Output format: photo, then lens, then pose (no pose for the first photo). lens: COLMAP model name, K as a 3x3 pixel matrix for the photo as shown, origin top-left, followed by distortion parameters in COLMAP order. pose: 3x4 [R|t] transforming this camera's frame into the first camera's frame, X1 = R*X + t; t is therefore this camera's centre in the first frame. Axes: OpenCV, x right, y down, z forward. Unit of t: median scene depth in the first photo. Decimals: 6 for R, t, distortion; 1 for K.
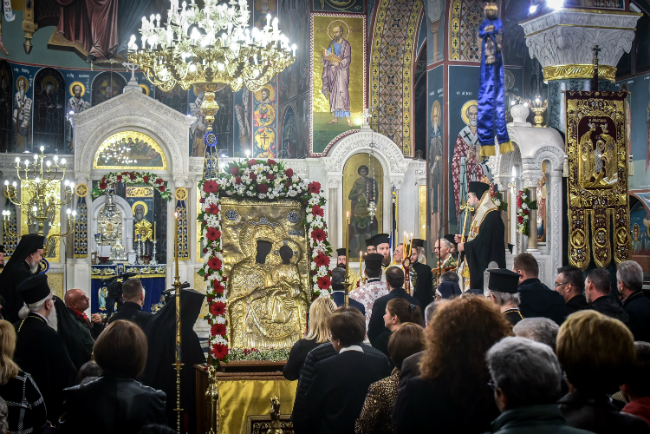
lens RADIAL K [[1364.2, 0, 324.0], [0, 1364.2, 215.7], [0, 0, 1]] dist [-0.178457, 0.000000]
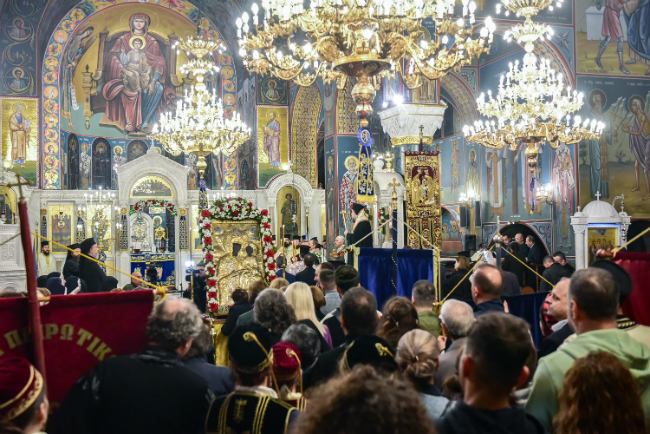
lens RADIAL K [[805.6, 0, 327.7], [0, 805.6, 220.2], [0, 0, 1]] dist [-0.046197, 0.000000]
pose [[0.996498, -0.022578, 0.080508, -0.007624], [0.022151, 0.999735, 0.006195, -0.012160], [-0.080627, -0.004390, 0.996735, -0.038587]]
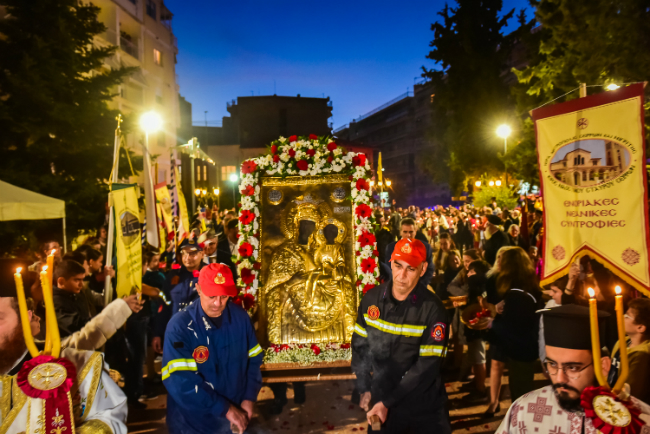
lens RADIAL K [[489.1, 0, 324.4], [0, 489.1, 219.9], [0, 0, 1]] dist [-0.011243, -0.007317]
pose [[0.963718, -0.051479, -0.261910, 0.043817], [0.065457, 0.996844, 0.044919, 0.002789], [0.258771, -0.060433, 0.964046, 0.523876]]
